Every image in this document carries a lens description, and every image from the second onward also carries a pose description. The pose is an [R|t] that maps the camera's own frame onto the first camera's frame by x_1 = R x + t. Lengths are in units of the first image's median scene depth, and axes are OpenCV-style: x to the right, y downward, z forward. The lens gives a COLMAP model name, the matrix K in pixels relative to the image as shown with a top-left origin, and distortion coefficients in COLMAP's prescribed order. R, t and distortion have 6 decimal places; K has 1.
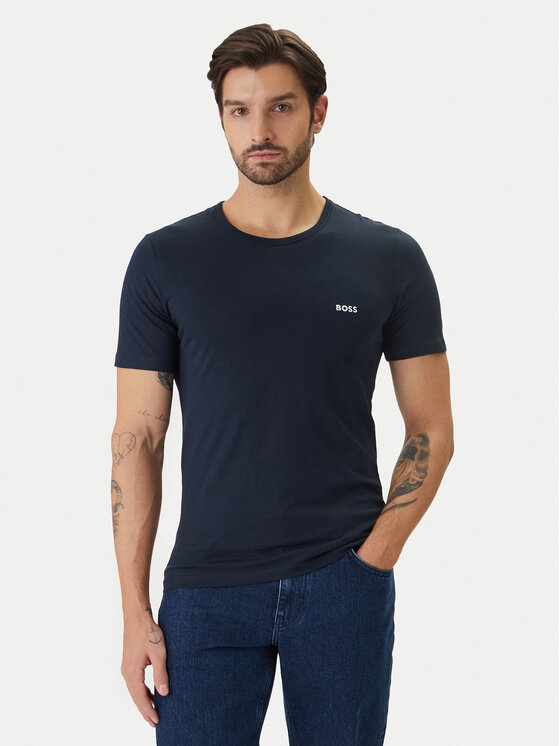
lens RADIAL K [[1038.8, 0, 280.2], [0, 1038.8, 372.3], [0, 0, 1]] dist [-0.150751, 0.000000]
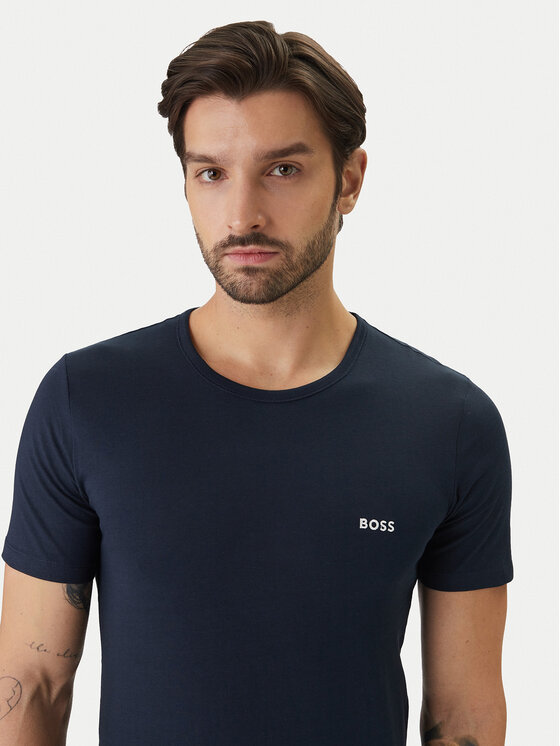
lens RADIAL K [[933.2, 0, 278.7], [0, 933.2, 369.2], [0, 0, 1]] dist [-0.054284, 0.000000]
pose [[0.998587, 0.039022, -0.036078, 0.020364], [-0.039565, 0.999113, -0.014441, -0.137205], [0.035482, 0.015848, 0.999245, 0.479803]]
